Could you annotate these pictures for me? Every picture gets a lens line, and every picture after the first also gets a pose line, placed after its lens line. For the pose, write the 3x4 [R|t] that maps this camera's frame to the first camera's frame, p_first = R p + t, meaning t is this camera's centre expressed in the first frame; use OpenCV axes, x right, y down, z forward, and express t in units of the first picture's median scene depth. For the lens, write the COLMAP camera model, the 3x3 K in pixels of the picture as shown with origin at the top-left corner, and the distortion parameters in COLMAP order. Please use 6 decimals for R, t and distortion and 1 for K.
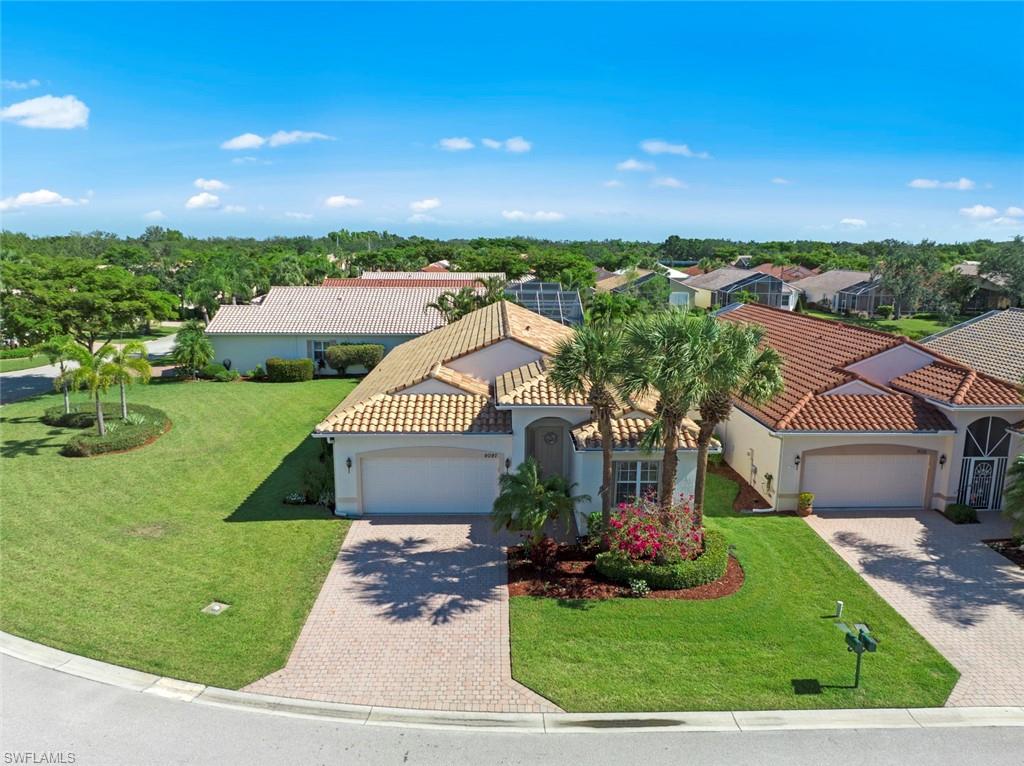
lens RADIAL K [[715.6, 0, 512.9], [0, 715.6, 377.1], [0, 0, 1]] dist [-0.034146, -0.002238]
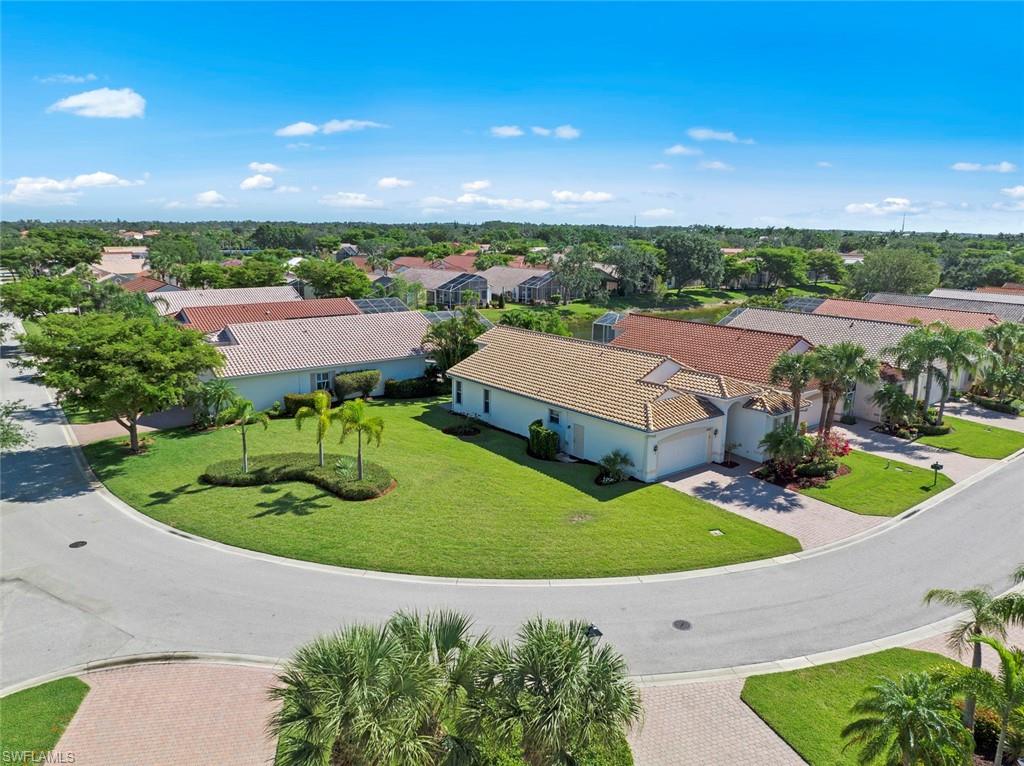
lens RADIAL K [[715.6, 0, 511.3], [0, 715.6, 382.3], [0, 0, 1]] dist [-0.034146, -0.002238]
pose [[0.793824, -0.124087, 0.595353, -1.443132], [0.101442, 0.992265, 0.071555, -0.175415], [-0.599627, 0.003592, 0.800271, -0.084795]]
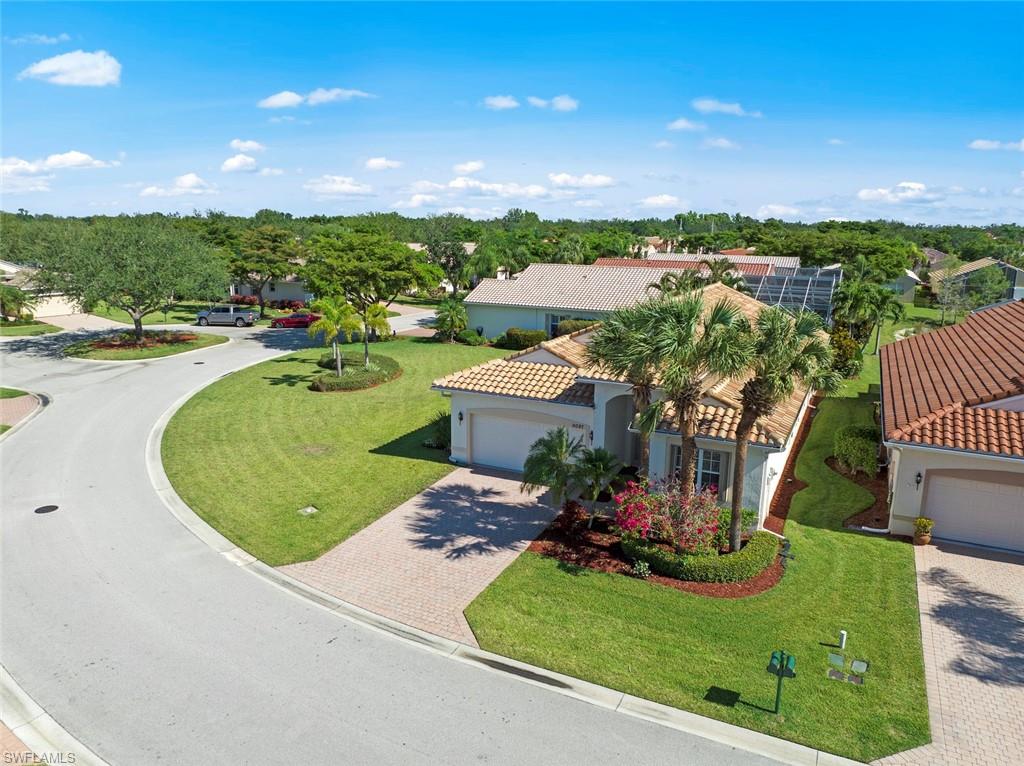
lens RADIAL K [[715.6, 0, 516.2], [0, 715.6, 384.3], [0, 0, 1]] dist [-0.034146, -0.002238]
pose [[0.886699, 0.101966, -0.450963, 0.362139], [-0.086897, 0.994749, 0.054061, 0.000689], [0.454107, -0.008748, 0.890904, 0.029878]]
